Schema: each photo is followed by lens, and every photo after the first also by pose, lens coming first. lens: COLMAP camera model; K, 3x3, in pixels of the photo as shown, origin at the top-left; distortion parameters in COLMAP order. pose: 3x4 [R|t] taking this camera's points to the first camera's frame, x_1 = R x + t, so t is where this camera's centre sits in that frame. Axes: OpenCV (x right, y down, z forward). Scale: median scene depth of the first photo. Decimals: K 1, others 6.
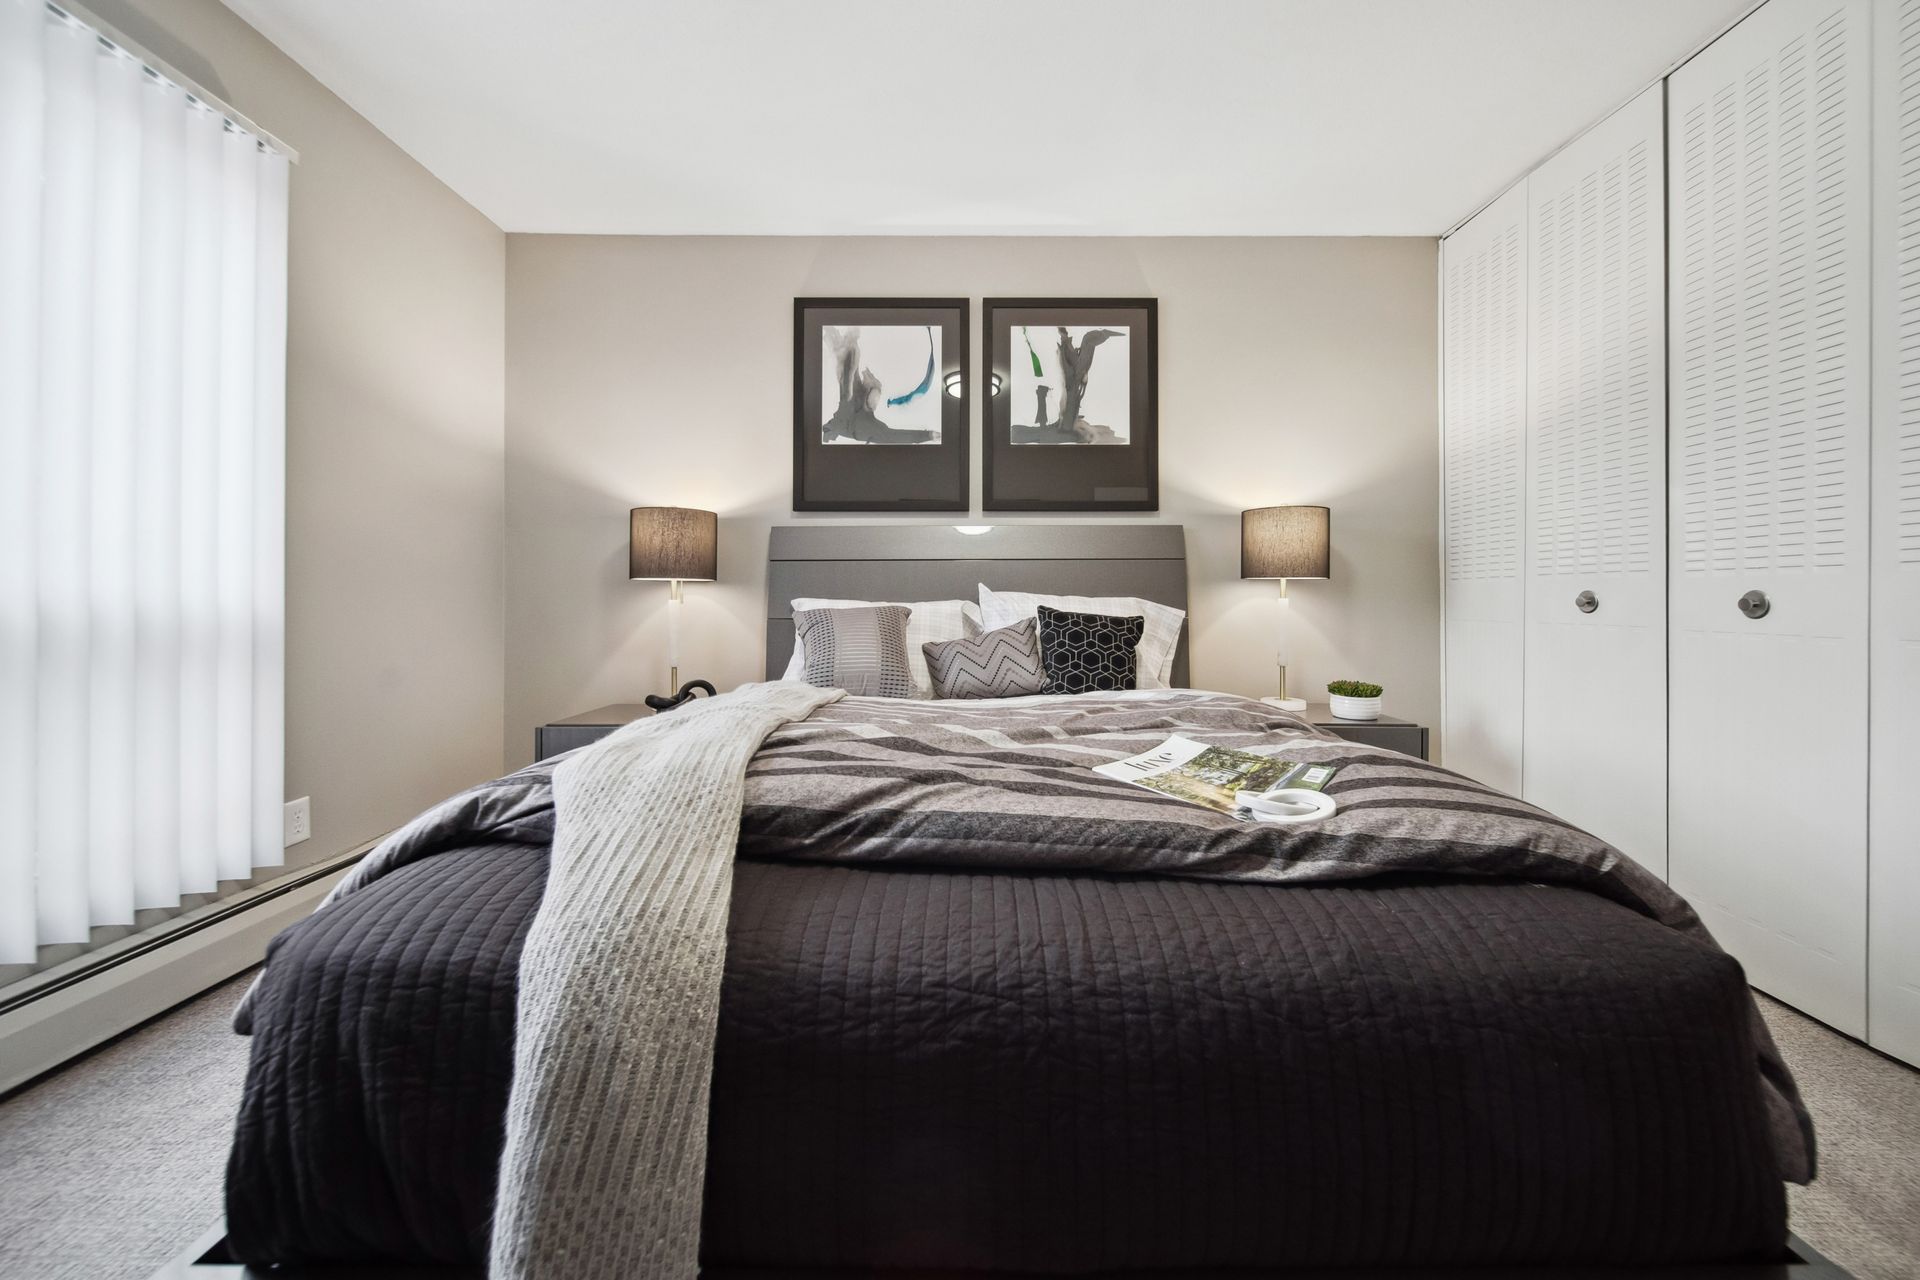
lens RADIAL K [[699.8, 0, 961.5], [0, 699.8, 602.3], [0, 0, 1]] dist [-0.000174, -0.002974]
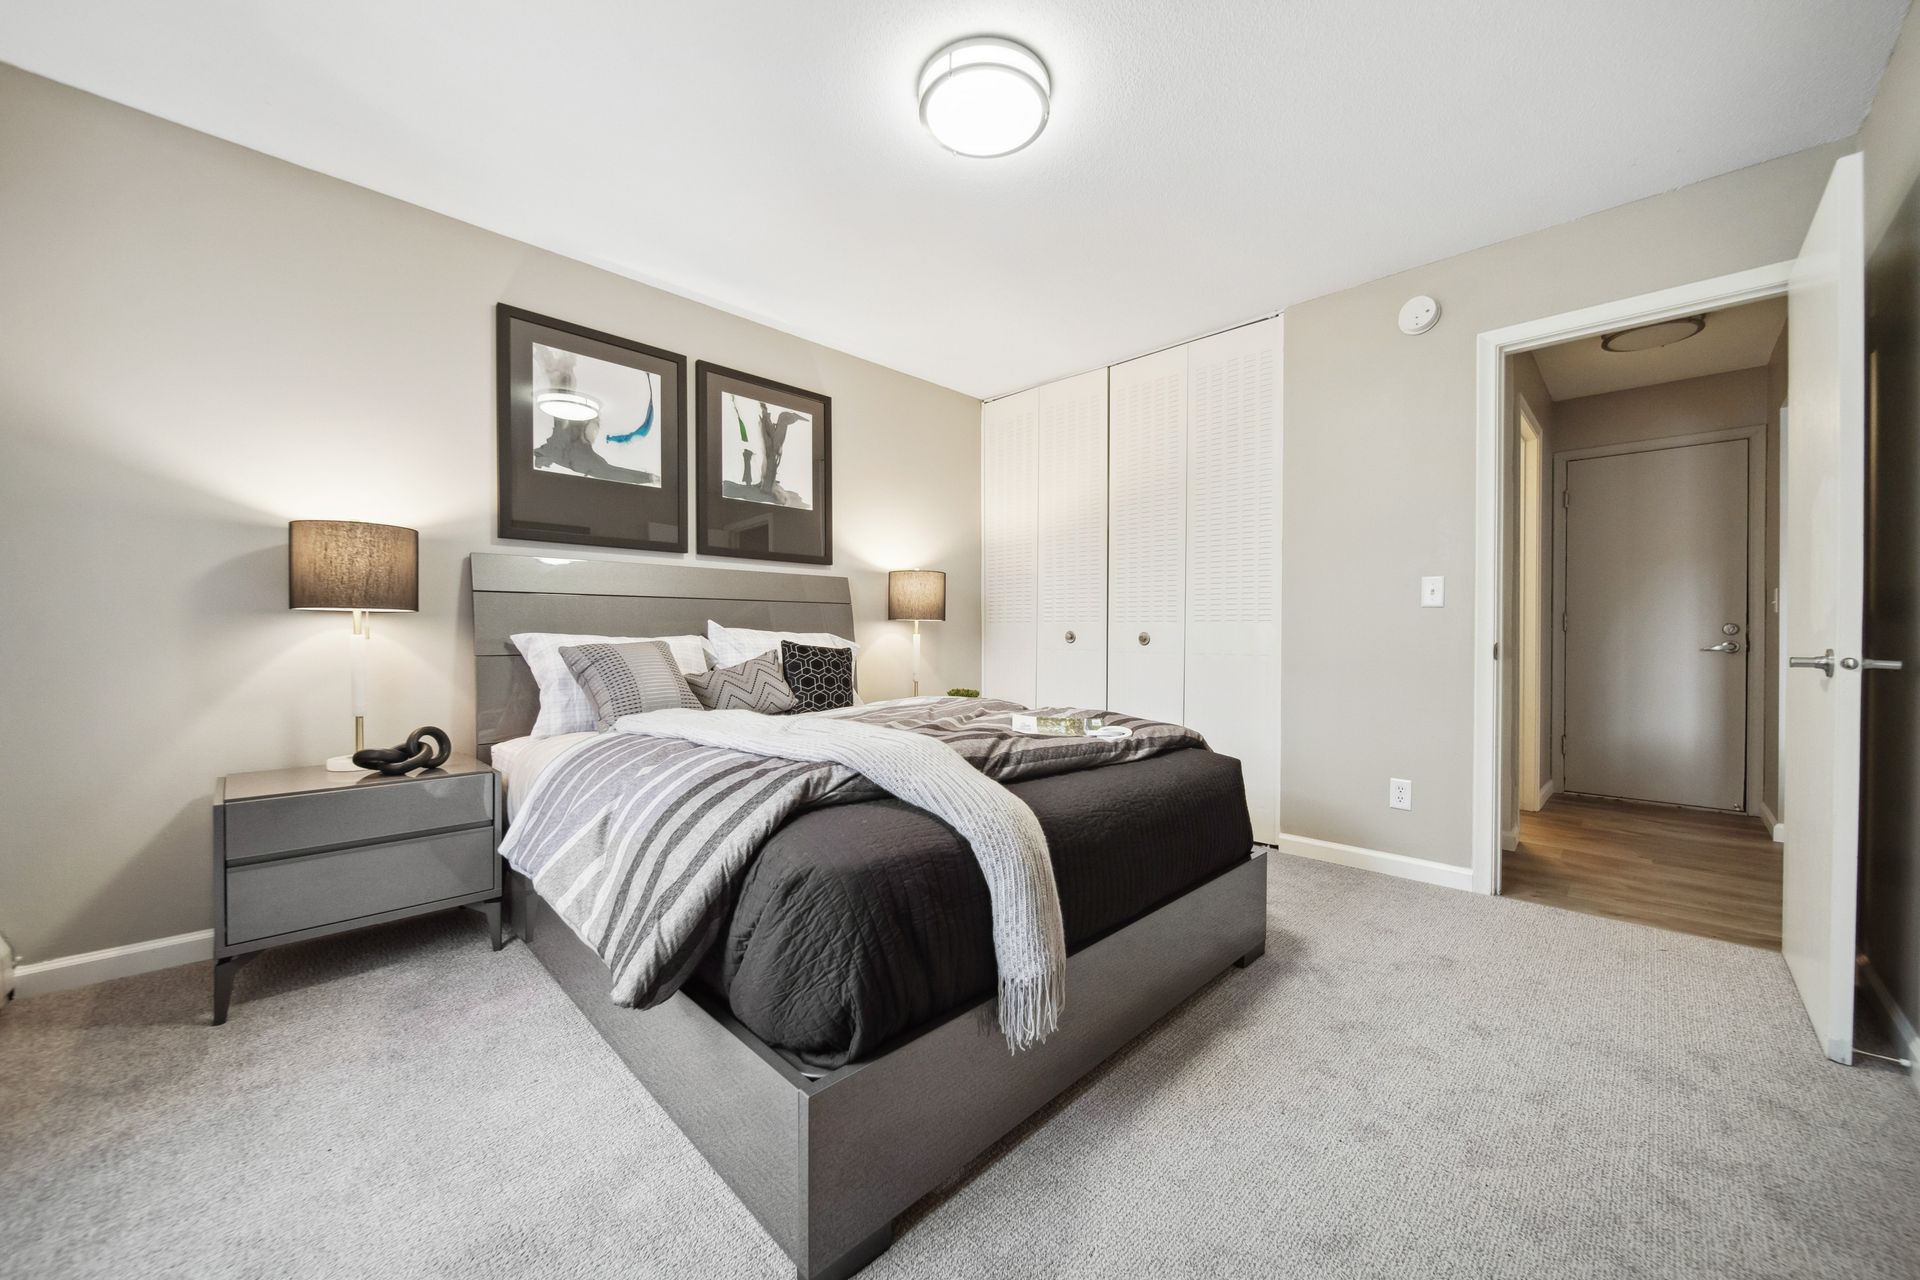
lens RADIAL K [[699.8, 0, 955.2], [0, 699.8, 640.1], [0, 0, 1]] dist [-0.000174, -0.002974]
pose [[0.715186, -0.003860, 0.698924, -0.450098], [-0.001916, 0.999970, 0.007483, -0.004436], [-0.698932, -0.006690, 0.715157, -0.069016]]
